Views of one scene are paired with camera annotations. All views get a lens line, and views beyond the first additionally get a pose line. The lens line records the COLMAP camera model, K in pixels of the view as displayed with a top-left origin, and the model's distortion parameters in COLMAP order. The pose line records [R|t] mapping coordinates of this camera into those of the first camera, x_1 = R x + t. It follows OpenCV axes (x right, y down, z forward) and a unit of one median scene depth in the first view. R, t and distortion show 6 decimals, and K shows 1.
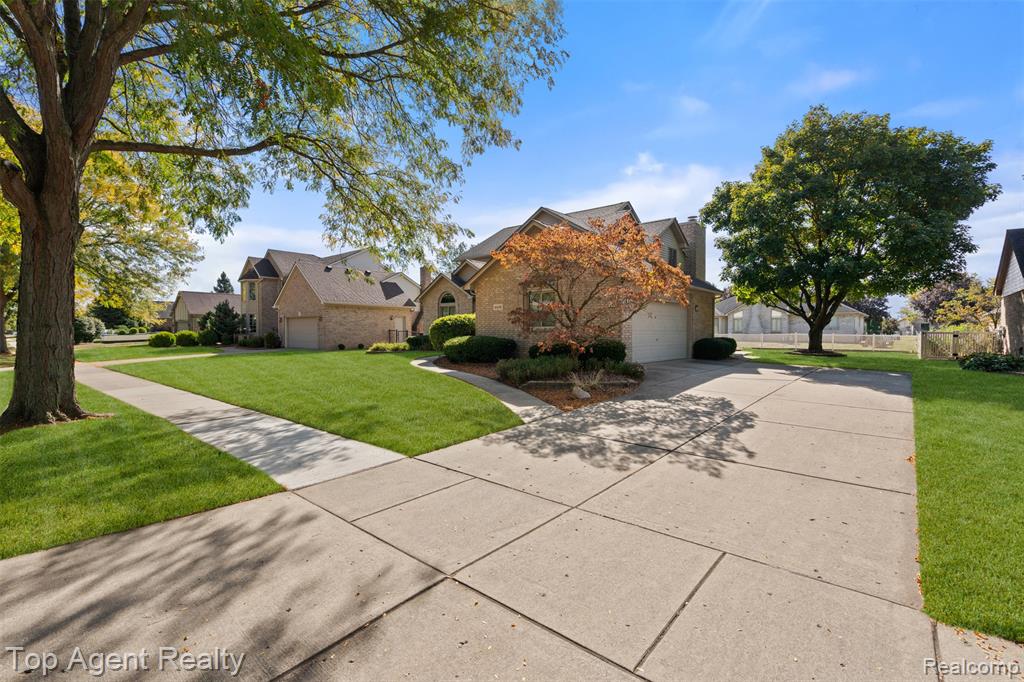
lens RADIAL K [[454.1, 0, 524.4], [0, 454.1, 343.1], [0, 0, 1]] dist [-0.000843, -0.000277]
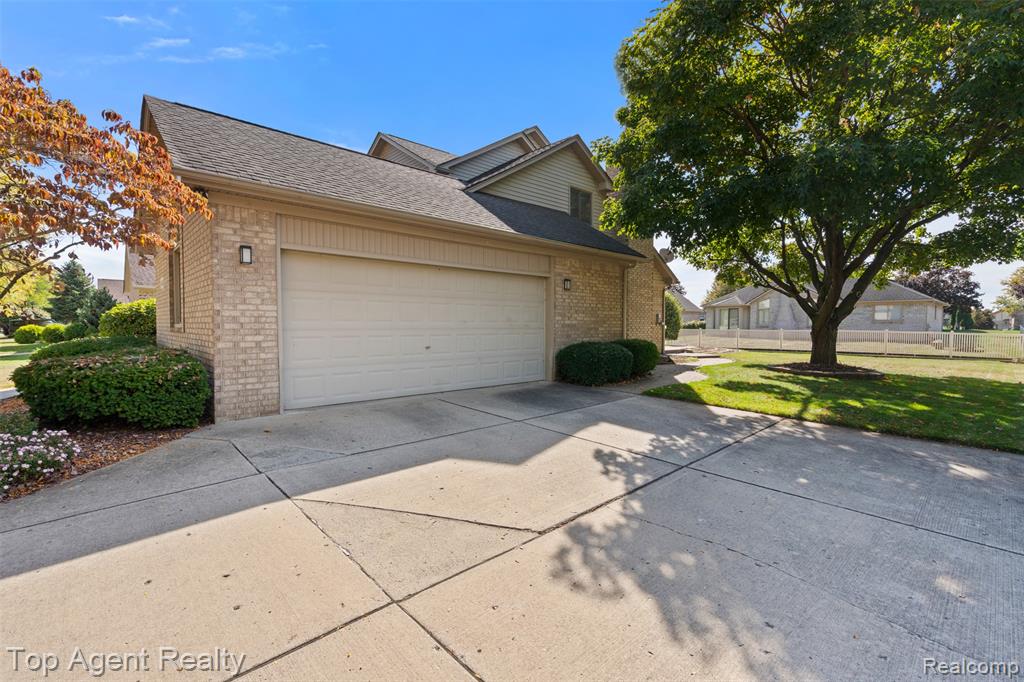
lens RADIAL K [[454.1, 0, 524.4], [0, 454.1, 343.1], [0, 0, 1]] dist [-0.000843, -0.000277]
pose [[0.993717, 0.005788, -0.111776, 0.191608], [-0.003993, 0.999860, 0.016277, -0.009148], [0.111855, -0.015729, 0.993600, 0.233890]]
